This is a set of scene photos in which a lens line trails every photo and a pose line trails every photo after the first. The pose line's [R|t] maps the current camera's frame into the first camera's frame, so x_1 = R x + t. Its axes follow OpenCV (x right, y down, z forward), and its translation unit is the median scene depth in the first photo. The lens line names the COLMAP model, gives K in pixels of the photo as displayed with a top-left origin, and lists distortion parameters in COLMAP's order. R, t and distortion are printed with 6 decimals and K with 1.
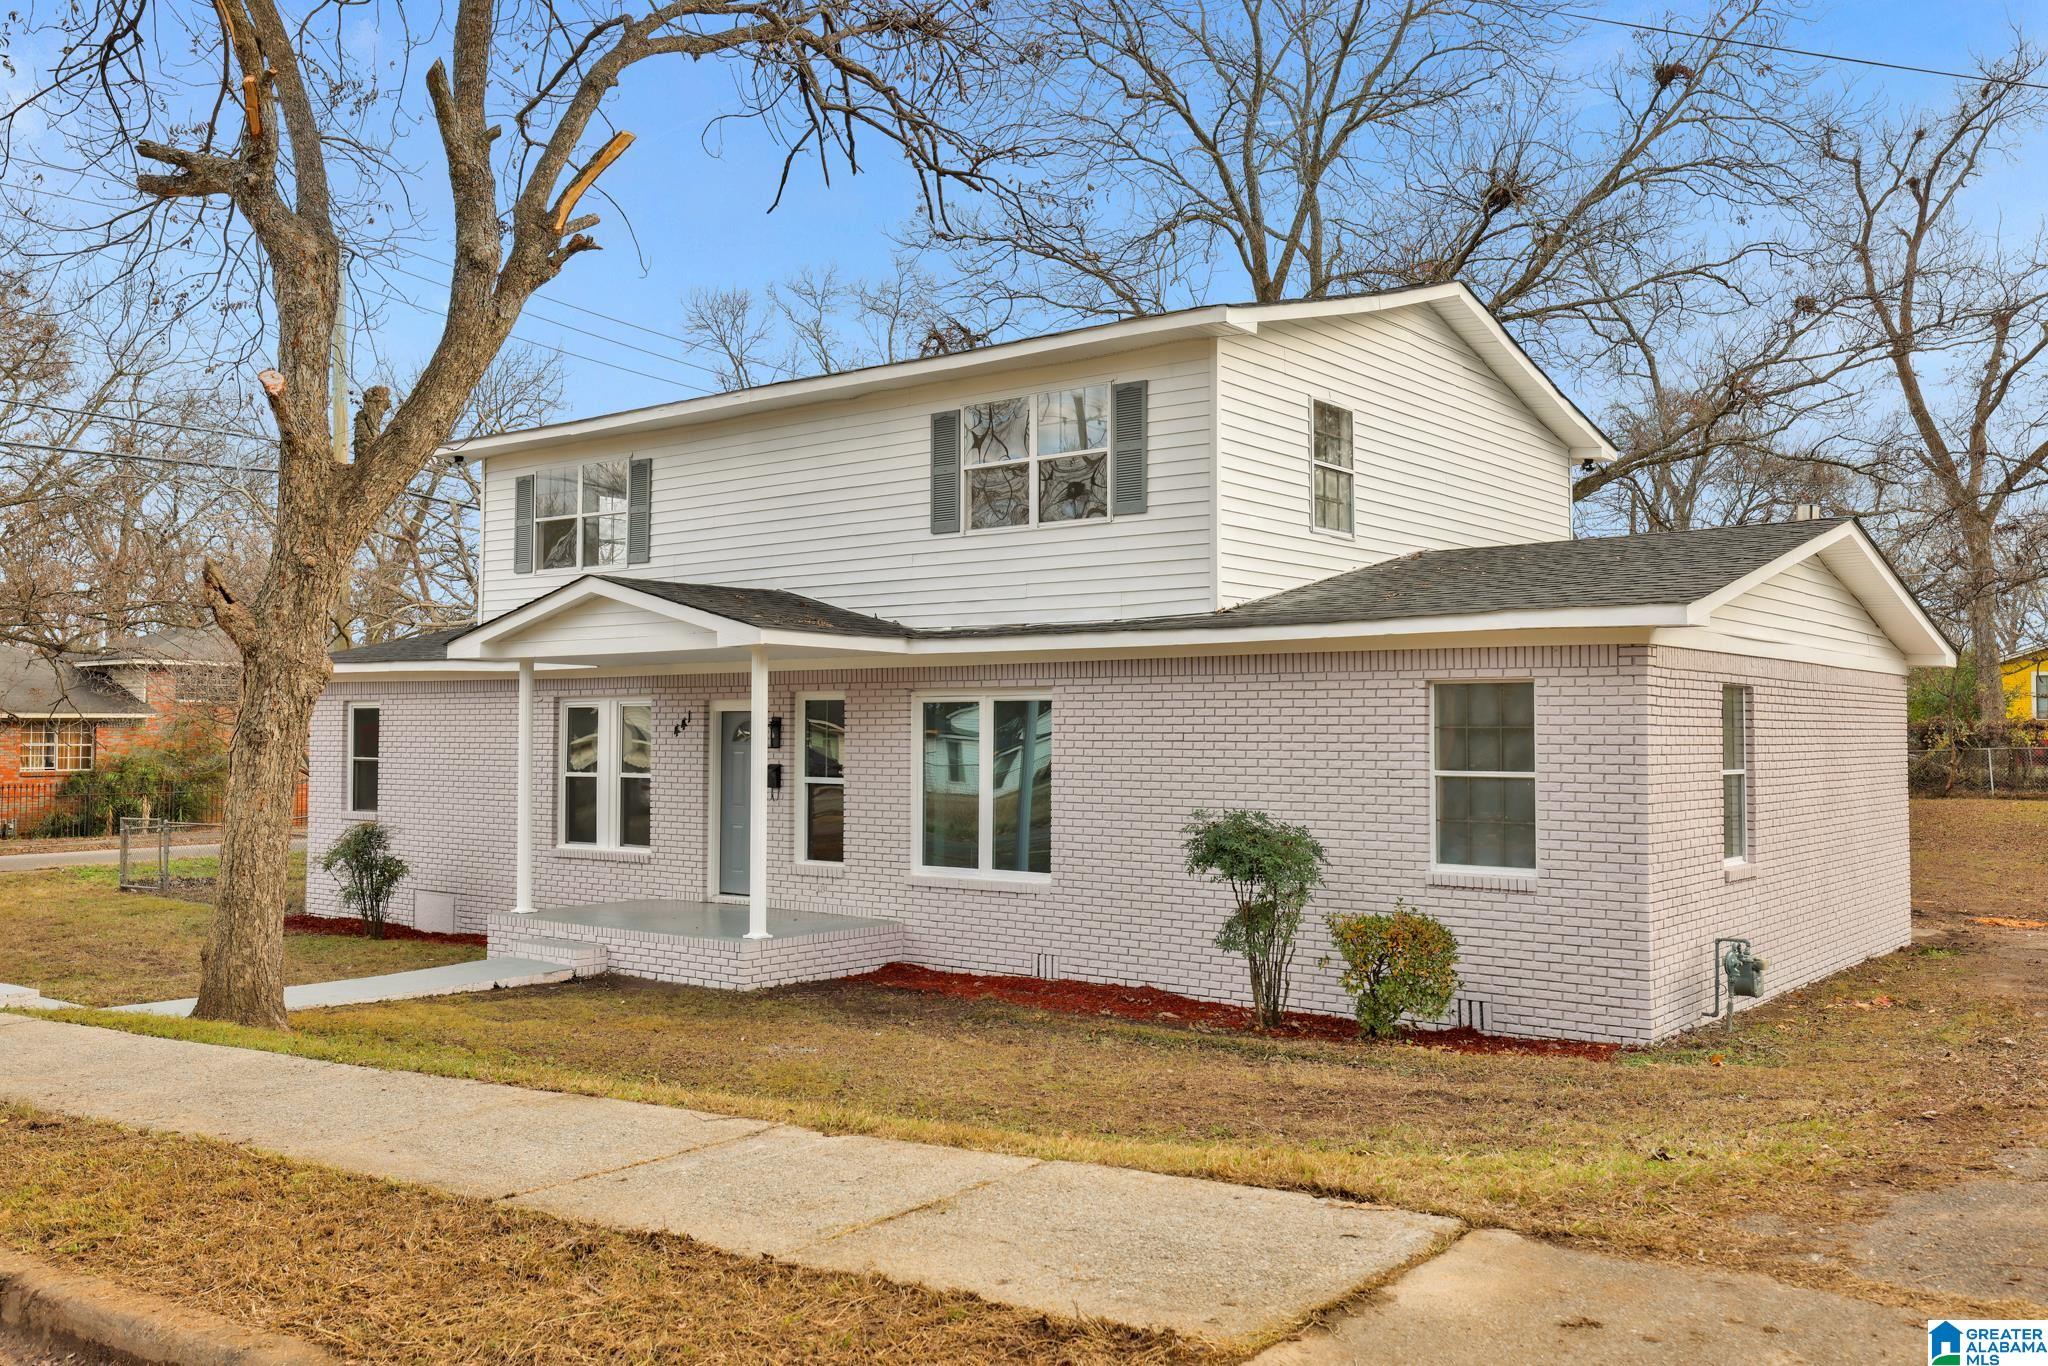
lens RADIAL K [[1728.4, 0, 1024.0], [0, 1728.4, 683.0], [0, 0, 1]] dist [-0.000833, -0.000228]
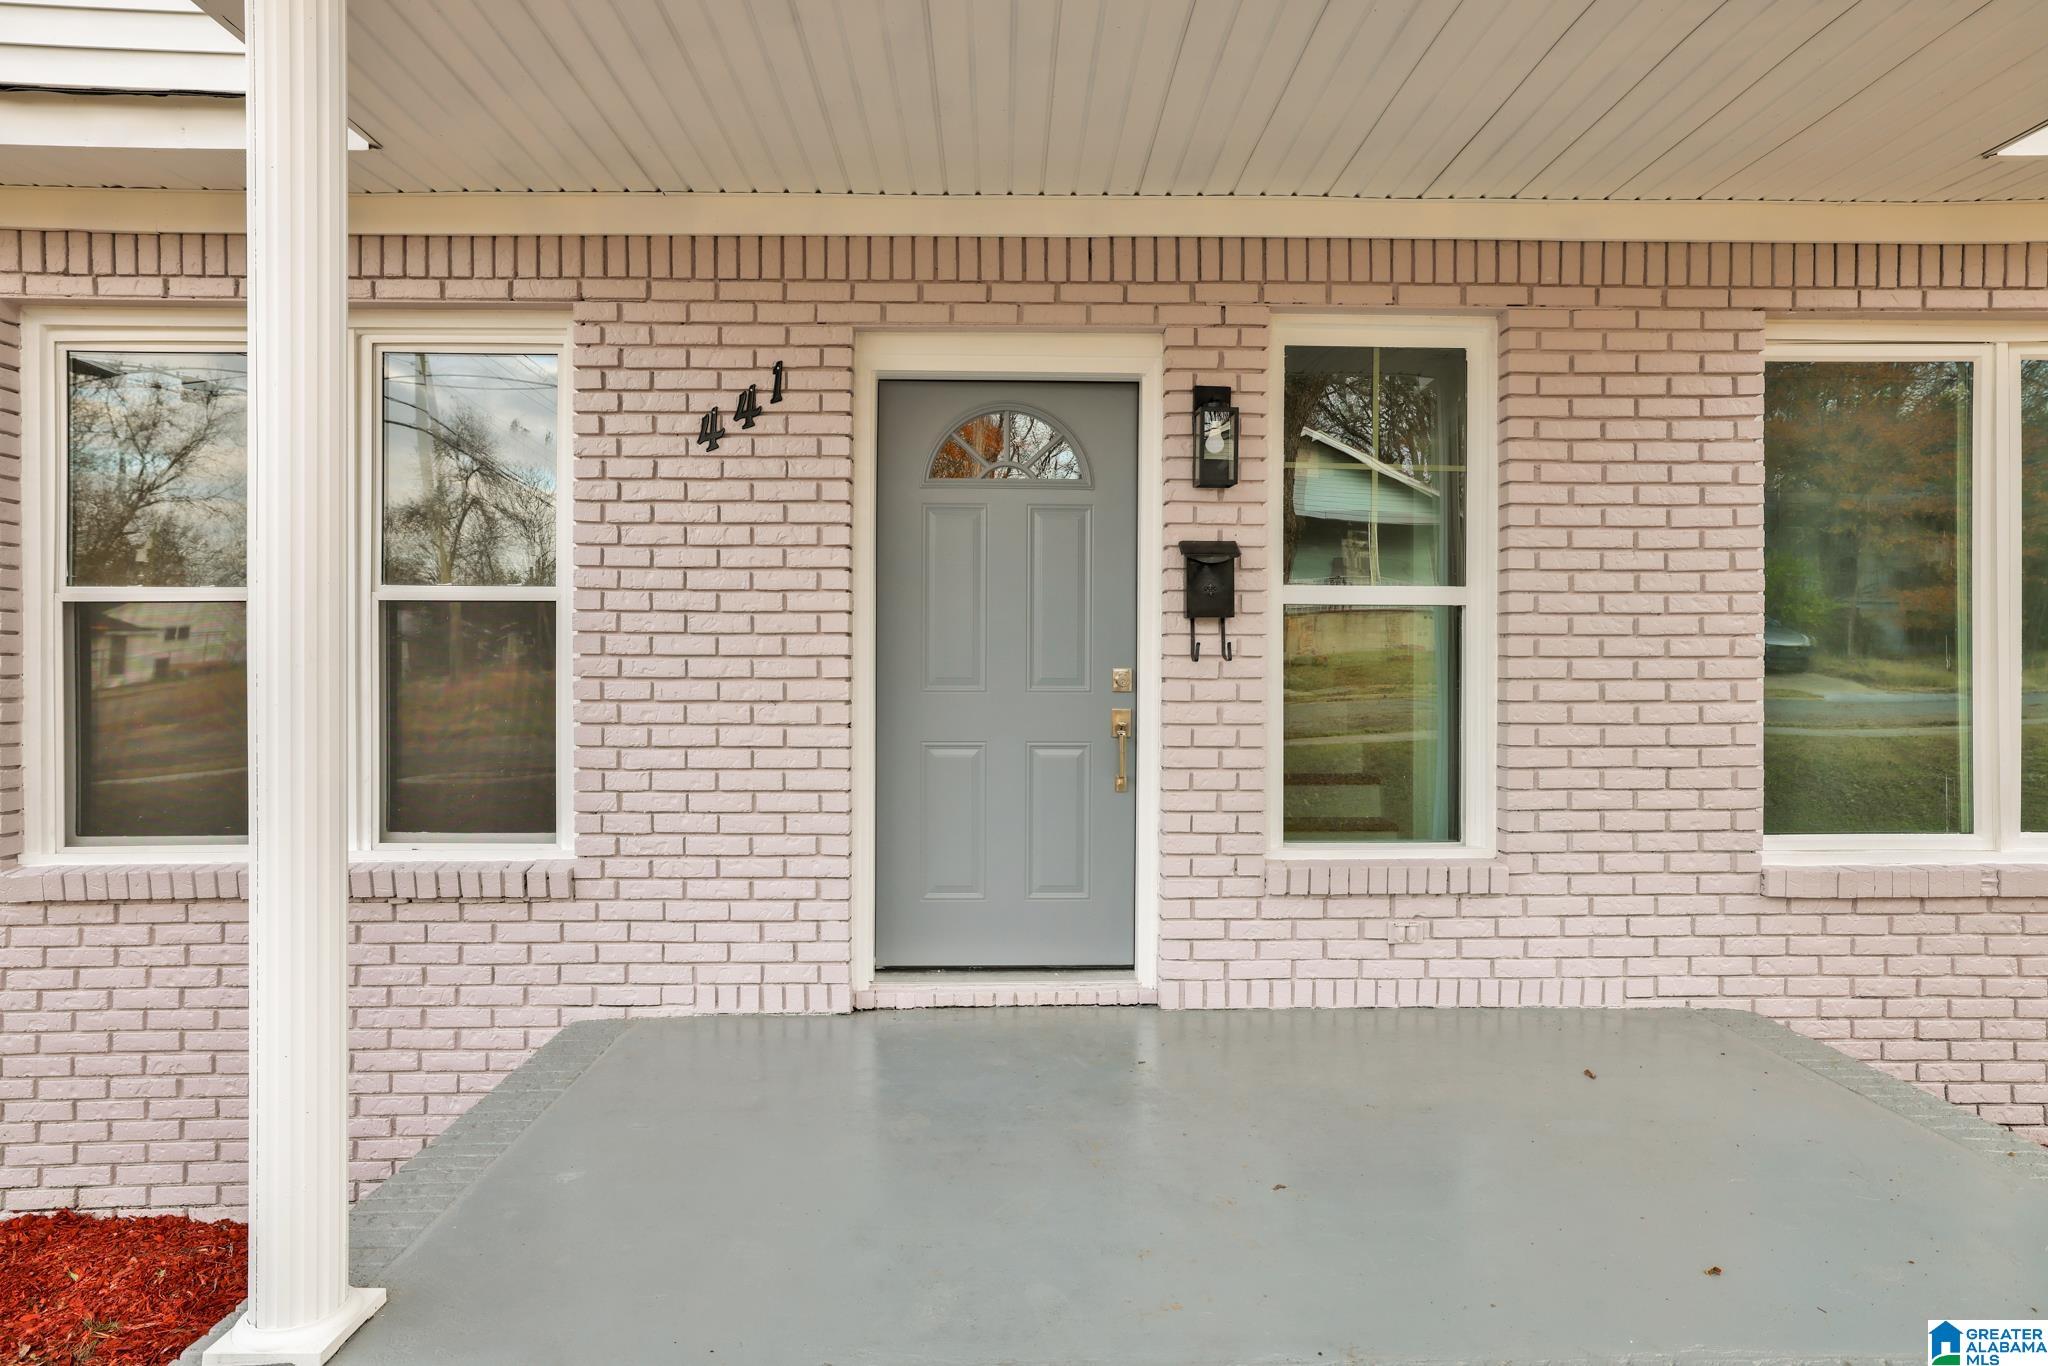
lens RADIAL K [[1187.2, 0, 1024.0], [0, 1187.2, 683.0], [0, 0, 1]] dist [-0.000019, 0.001288]
pose [[0.769642, -0.014040, 0.638322, -0.292366], [-0.017288, 0.998933, 0.042817, 0.061099], [-0.638242, -0.043990, 0.768578, 0.825324]]
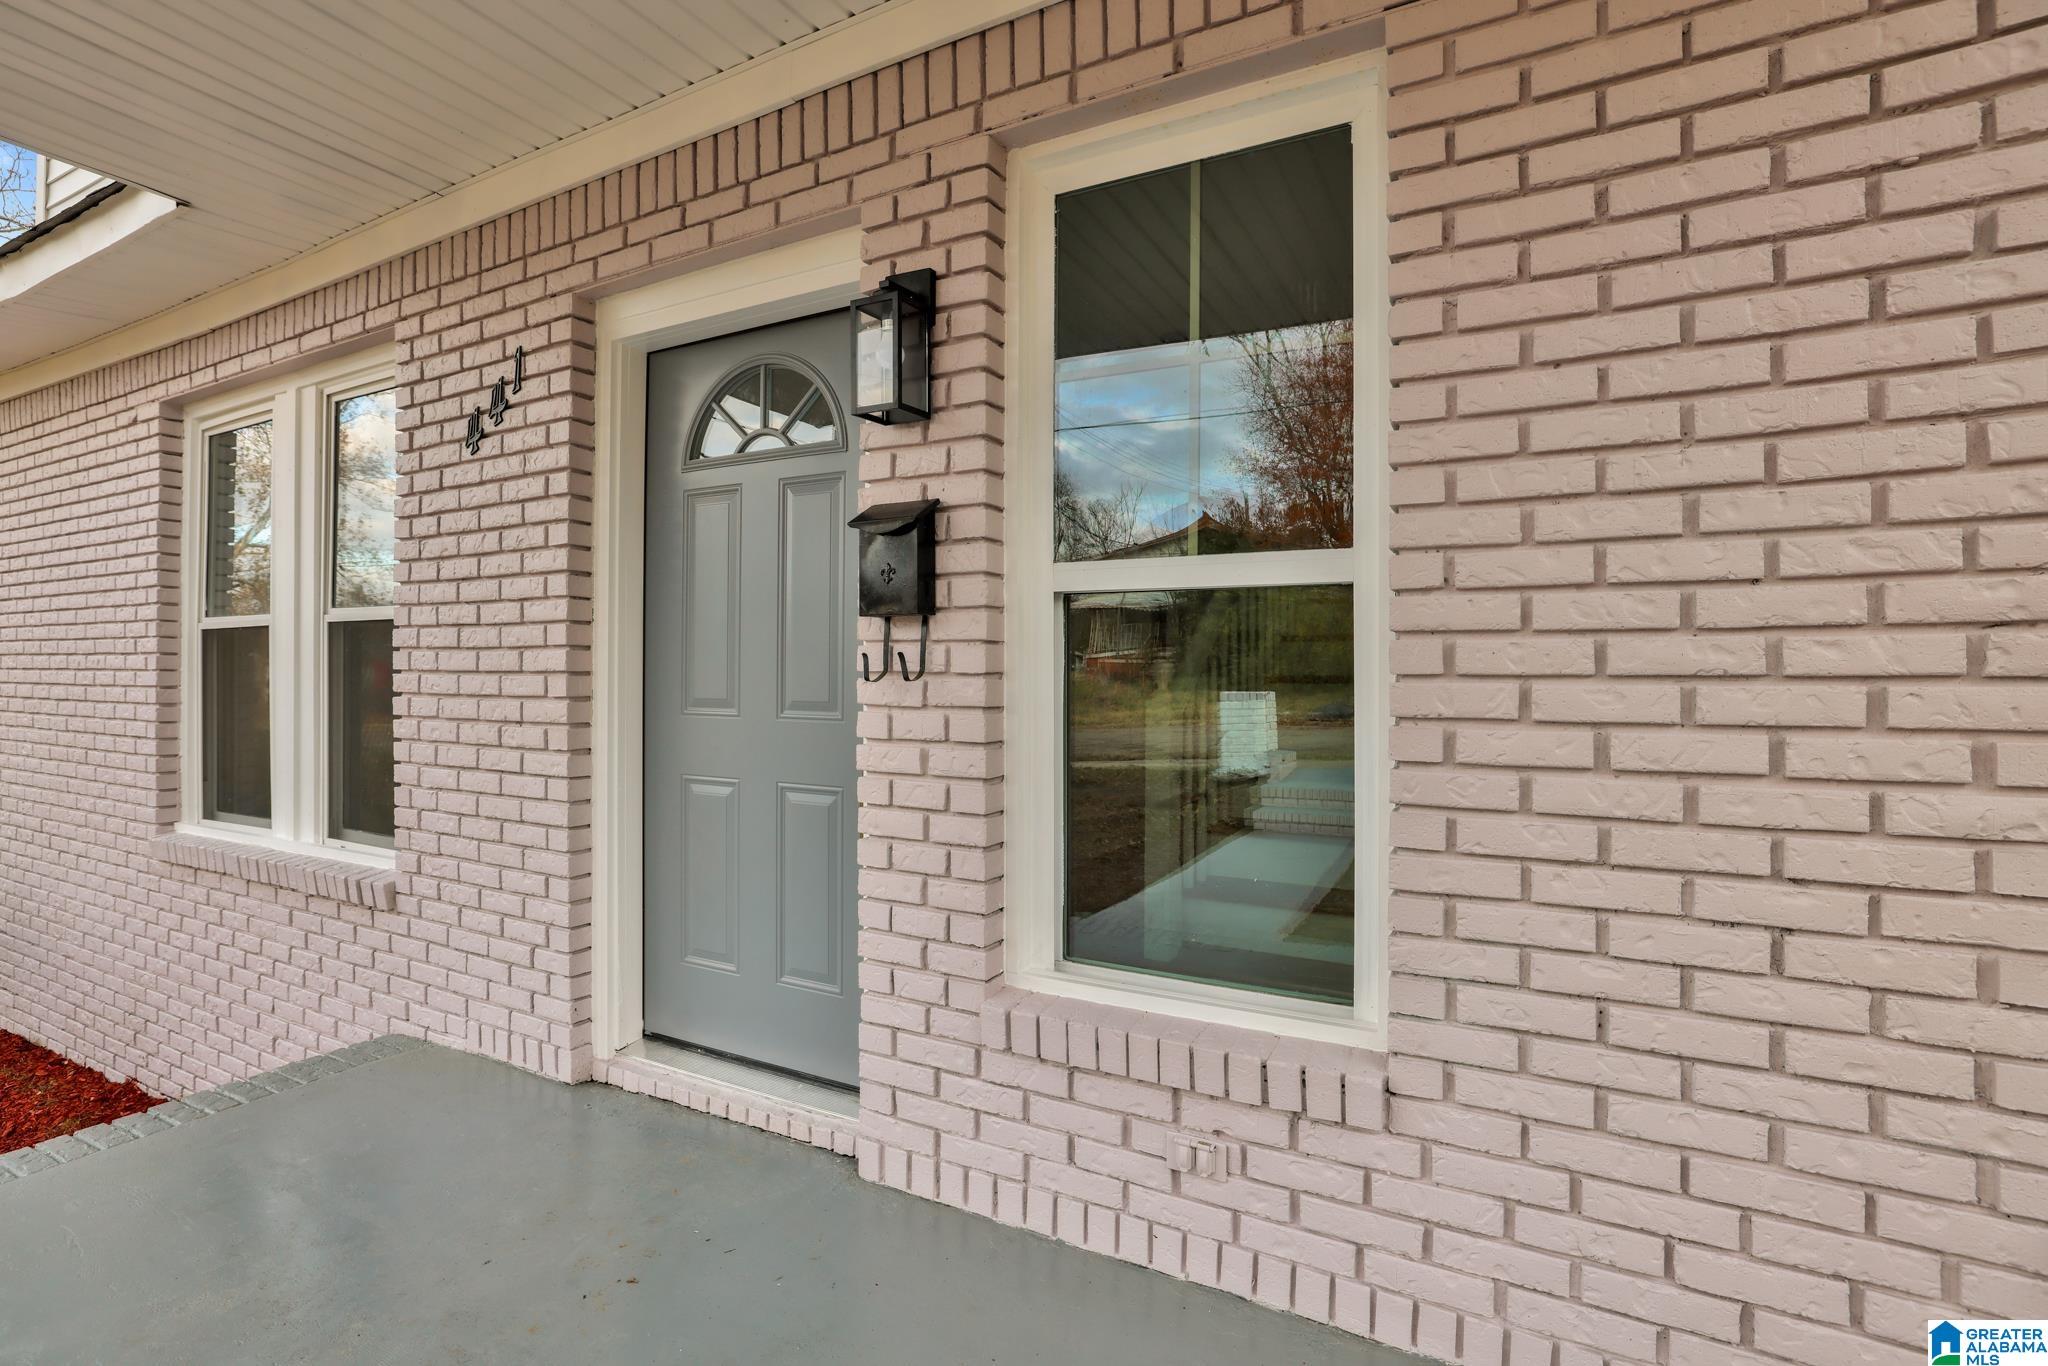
lens RADIAL K [[958.8, 0, 1024.0], [0, 958.8, 683.0], [0, 0, 1]] dist [-0.031150, 0.015510]
pose [[0.986591, 0.001869, 0.163204, -0.142538], [-0.007678, 0.999359, 0.034972, 0.061826], [-0.163034, -0.035757, 0.985972, 0.850776]]
